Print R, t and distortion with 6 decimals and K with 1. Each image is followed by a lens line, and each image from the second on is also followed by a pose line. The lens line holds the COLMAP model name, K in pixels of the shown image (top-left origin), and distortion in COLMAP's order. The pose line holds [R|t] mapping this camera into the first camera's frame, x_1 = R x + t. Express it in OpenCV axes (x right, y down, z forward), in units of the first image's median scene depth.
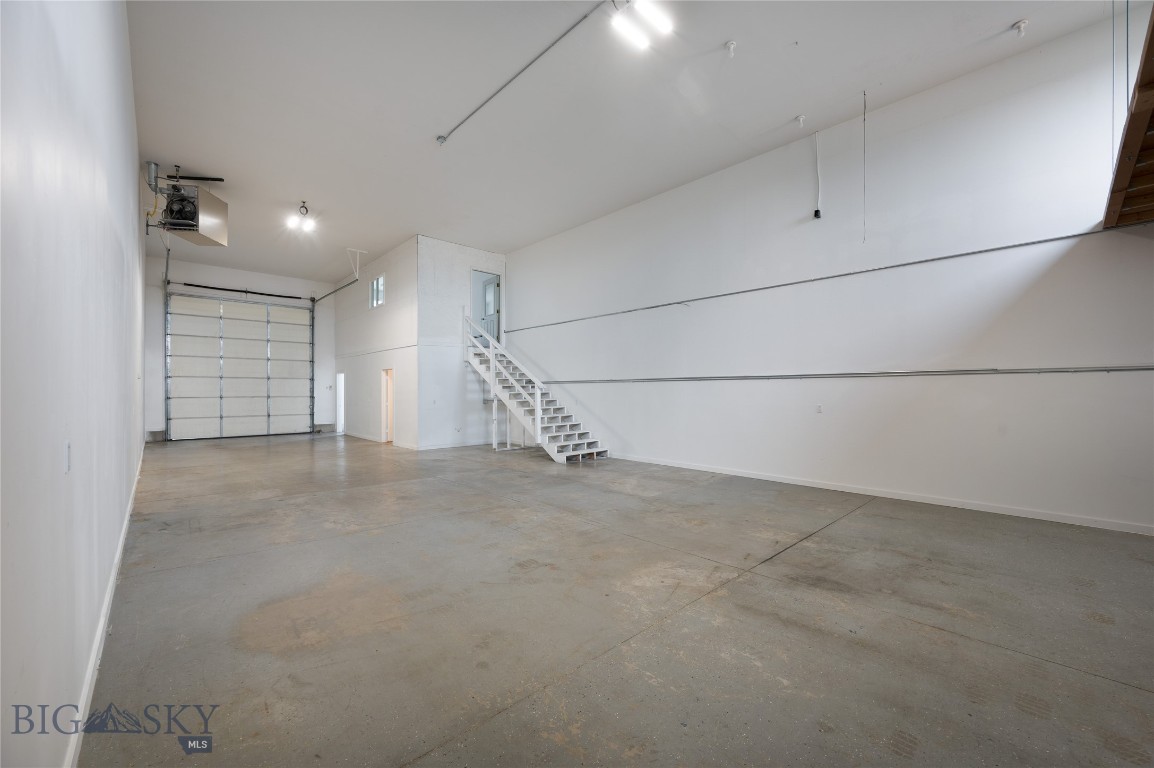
lens RADIAL K [[458.3, 0, 578.0], [0, 458.3, 391.3], [0, 0, 1]] dist [-0.001744, -0.000747]
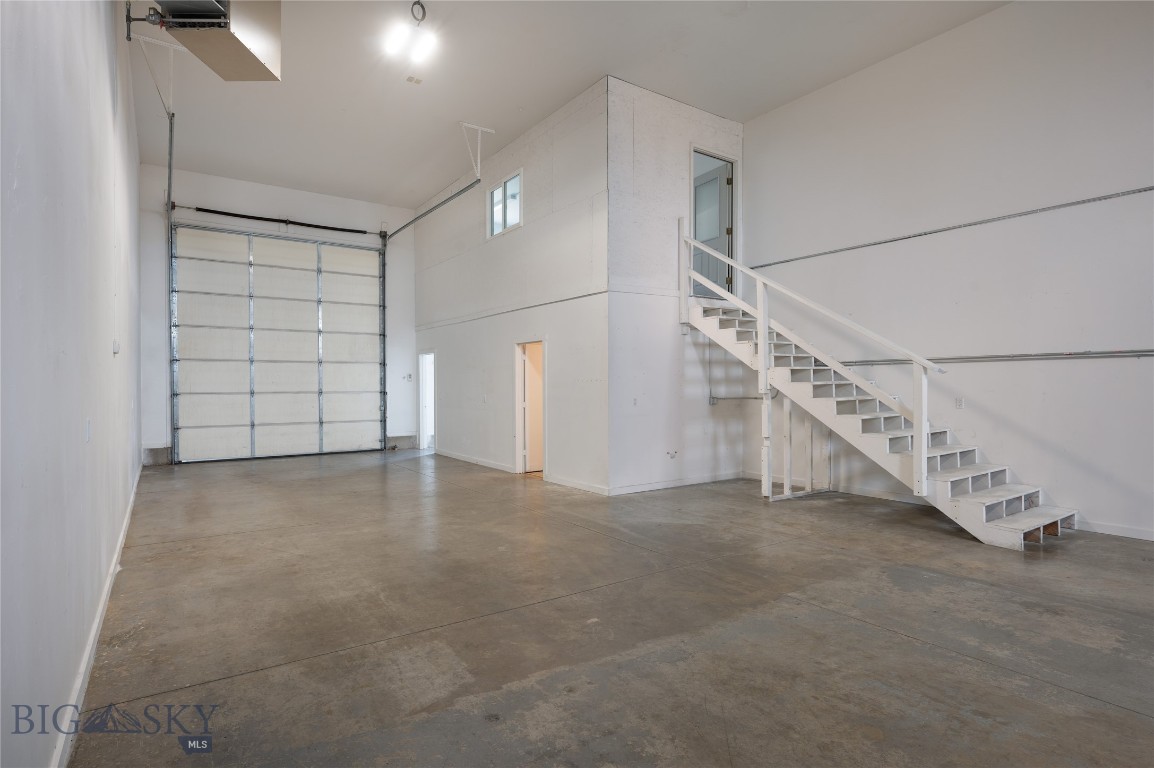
lens RADIAL K [[609.2, 0, 575.0], [0, 609.2, 391.6], [0, 0, 1]] dist [-0.000240, 0.005065]
pose [[0.988810, -0.001080, -0.149177, -0.265966], [0.002818, 0.999931, 0.011439, 0.003351], [0.149154, -0.011731, 0.988744, 0.296939]]
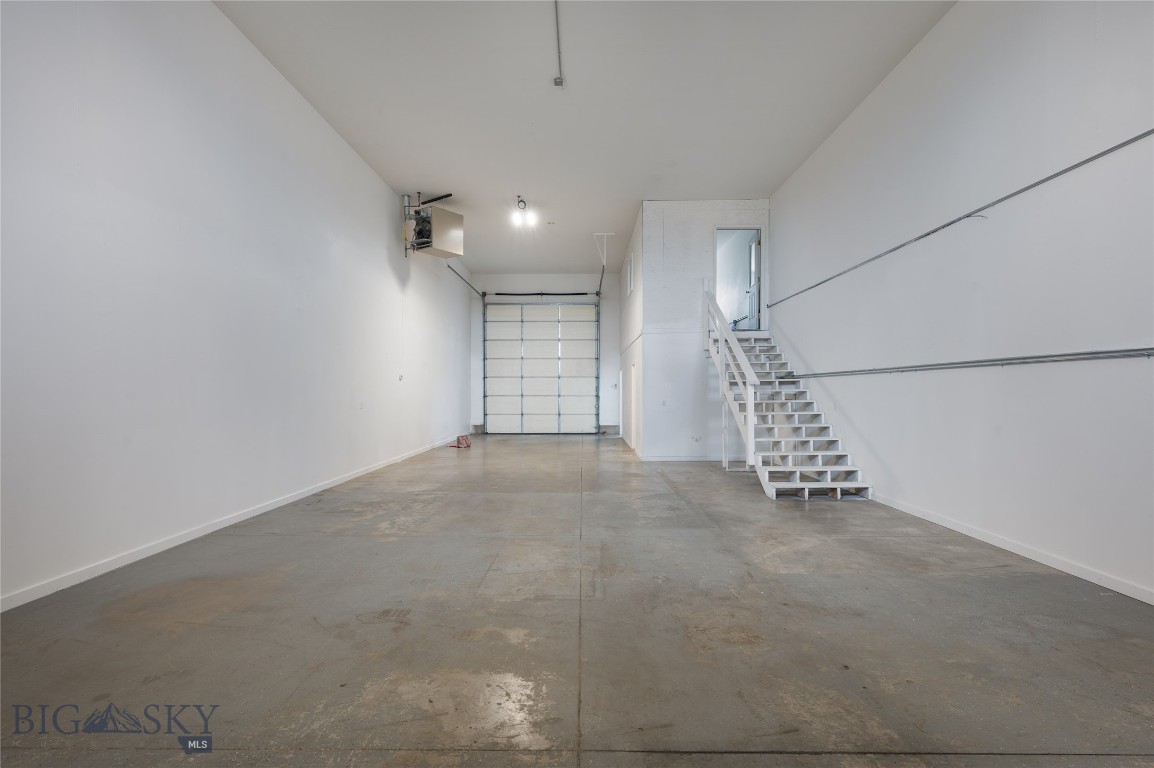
lens RADIAL K [[555.5, 0, 575.9], [0, 555.5, 393.2], [0, 0, 1]] dist [-0.000881, 0.000254]
pose [[0.720203, 0.002318, -0.693759, 0.246150], [0.000437, 0.999993, 0.003794, 0.002357], [0.693763, -0.003036, 0.720197, 0.180611]]
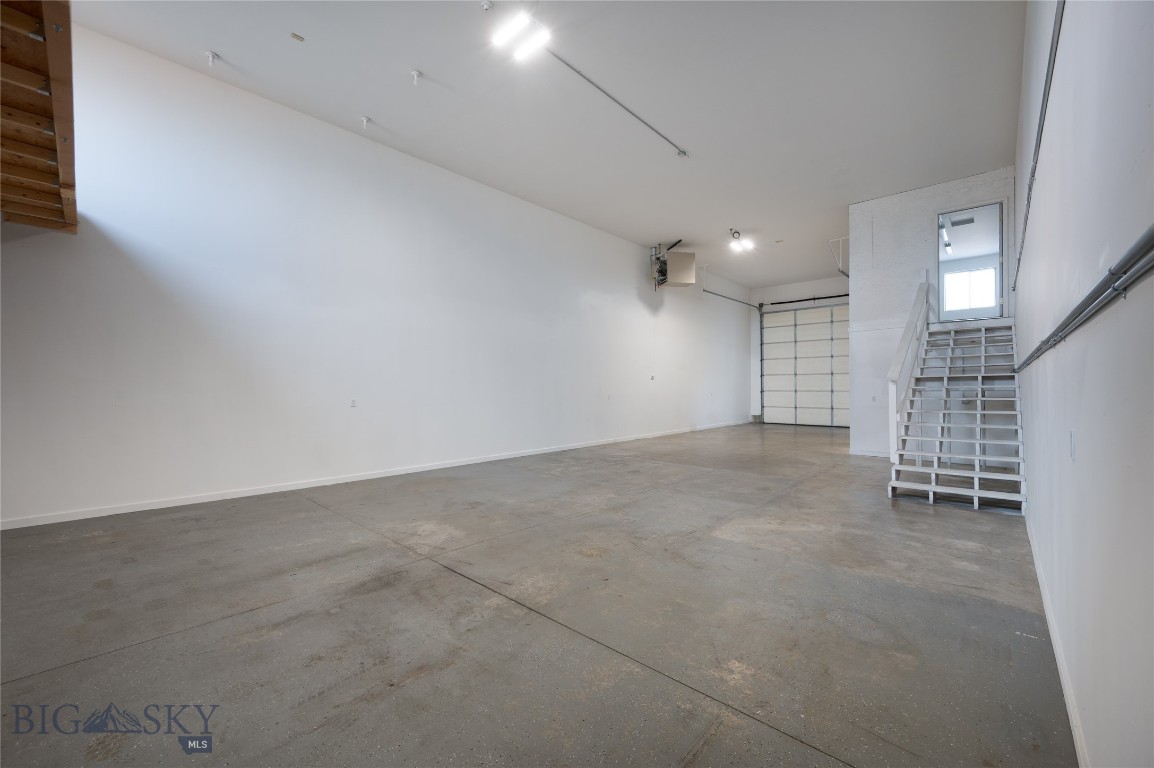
lens RADIAL K [[458.3, 0, 575.1], [0, 458.3, 383.8], [0, 0, 1]] dist [-0.001744, -0.000747]
pose [[0.065829, -0.006746, -0.997808, 0.454336], [0.001875, 0.999976, -0.006637, 0.000769], [0.997829, -0.001434, 0.065840, 0.400600]]
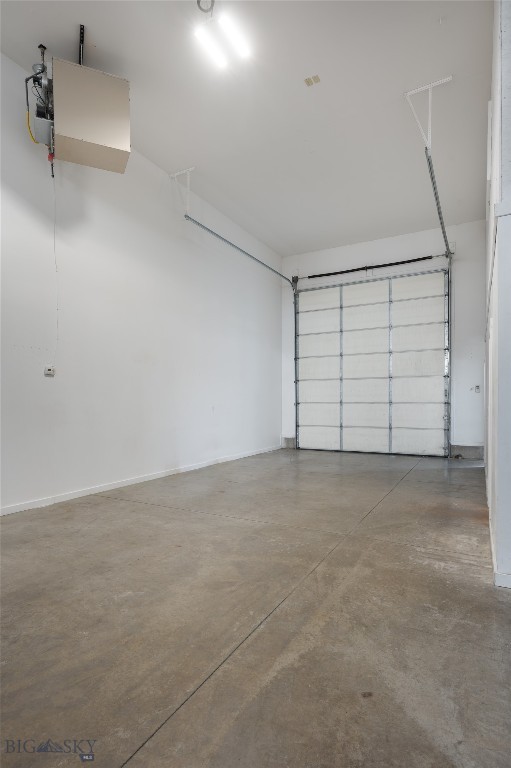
lens RADIAL K [[405.4, 0, 250.5], [0, 405.4, 408.2], [0, 0, 1]] dist [-0.000240, 0.005065]
pose [[0.294846, 0.013770, -0.955446, -0.140945], [0.004734, 0.999863, 0.015871, 0.011973], [0.955533, -0.009202, 0.294740, 0.732290]]
